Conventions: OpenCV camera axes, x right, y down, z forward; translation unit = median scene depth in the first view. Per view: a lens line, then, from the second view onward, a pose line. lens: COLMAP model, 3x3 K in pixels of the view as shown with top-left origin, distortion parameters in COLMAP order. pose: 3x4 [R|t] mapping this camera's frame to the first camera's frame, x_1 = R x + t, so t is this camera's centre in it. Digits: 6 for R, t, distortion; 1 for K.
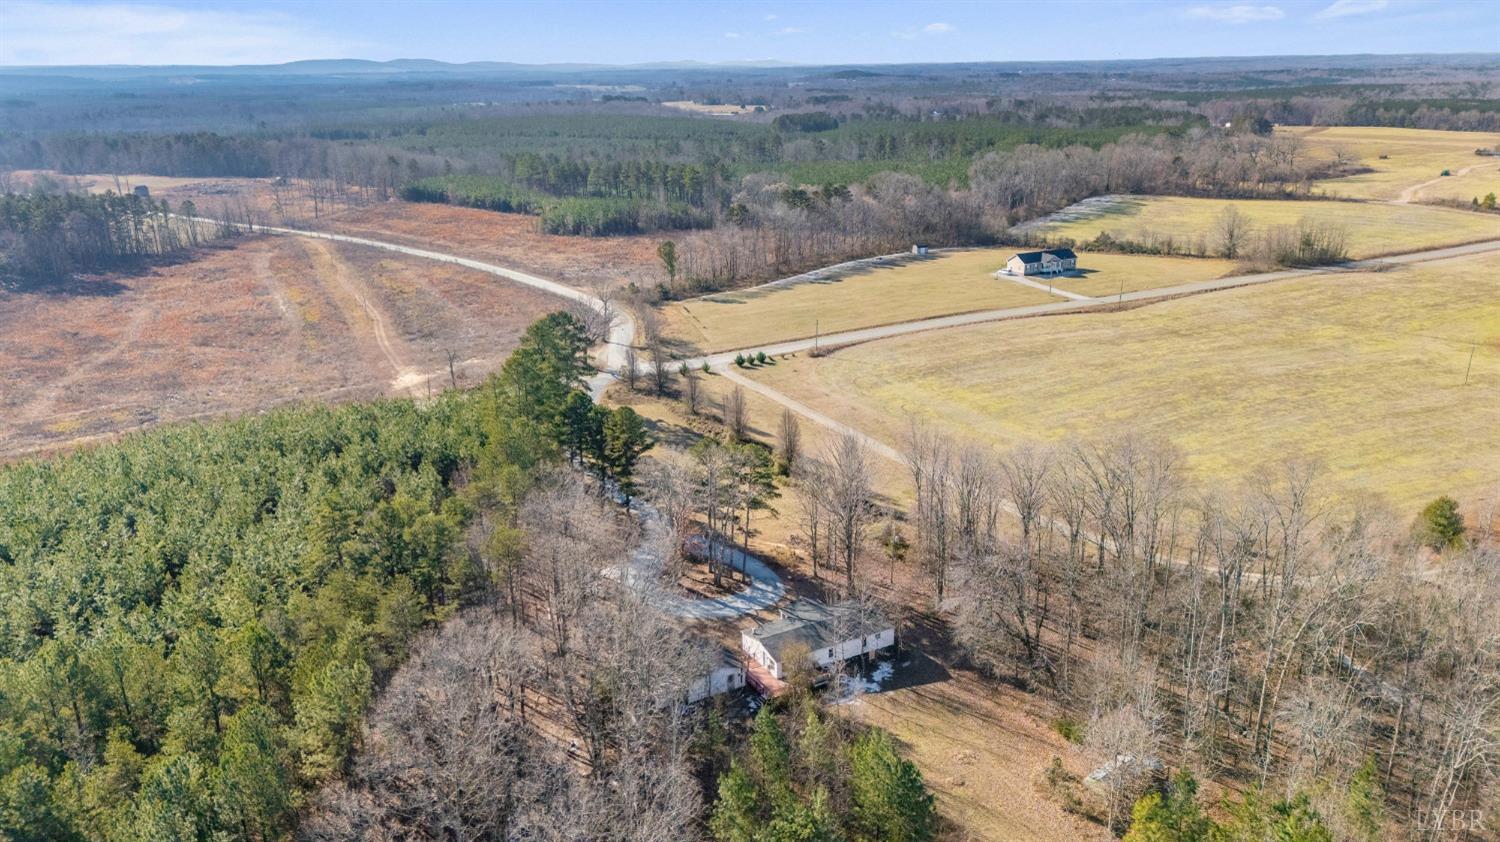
lens RADIAL K [[1087.1, 0, 751.3], [0, 1087.1, 420.7], [0, 0, 1]] dist [0.067919, -0.002398]
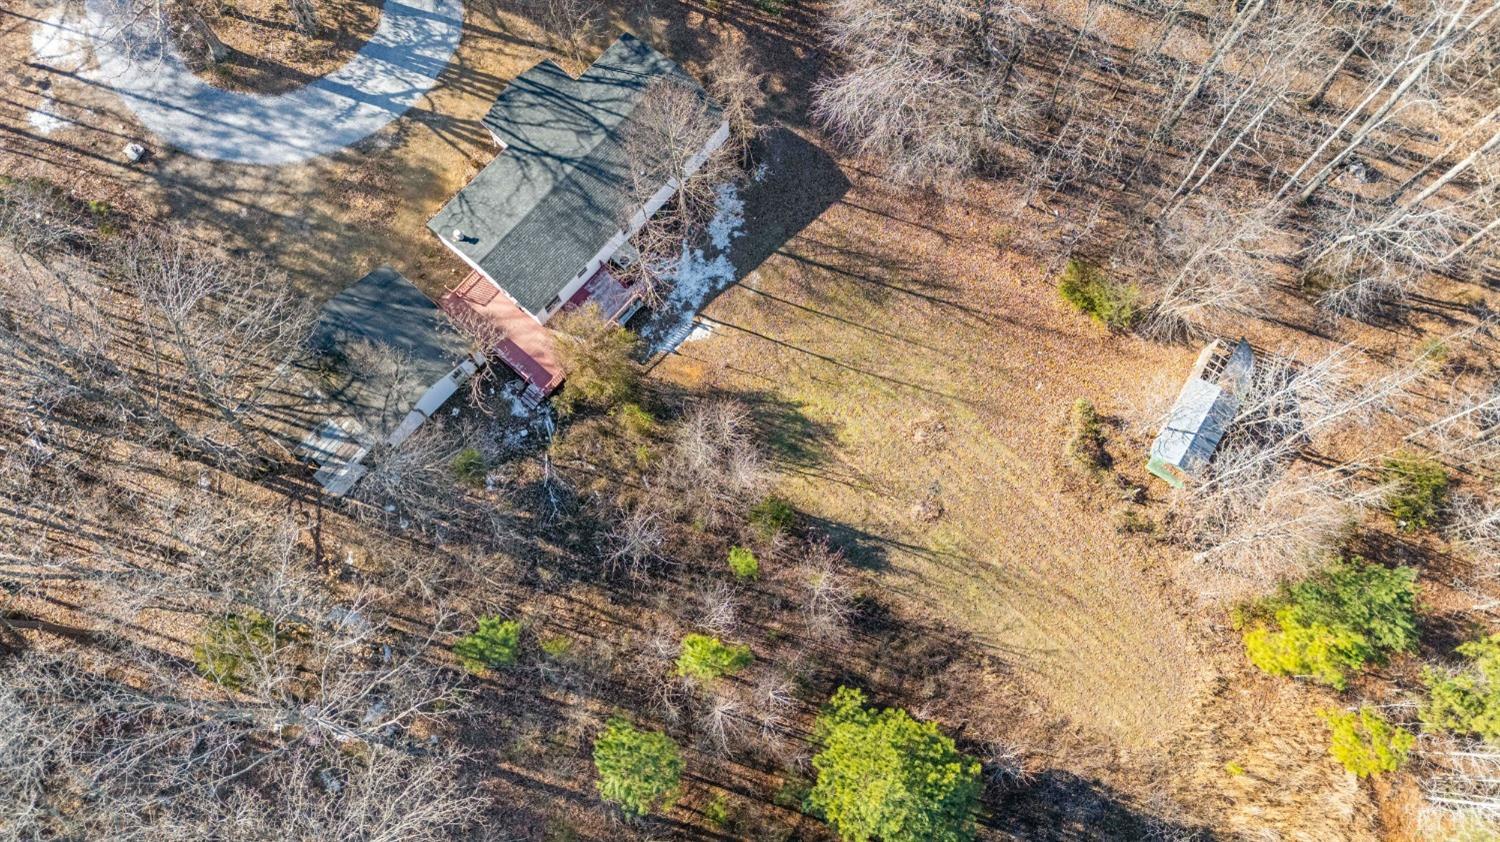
lens RADIAL K [[1087.1, 0, 744.7], [0, 1087.1, 421.9], [0, 0, 1]] dist [0.067919, -0.002398]
pose [[0.943342, -0.316584, 0.099399, 0.048170], [0.097679, 0.551225, 0.828619, -0.147518], [-0.317118, -0.771962, 0.550917, 0.652634]]
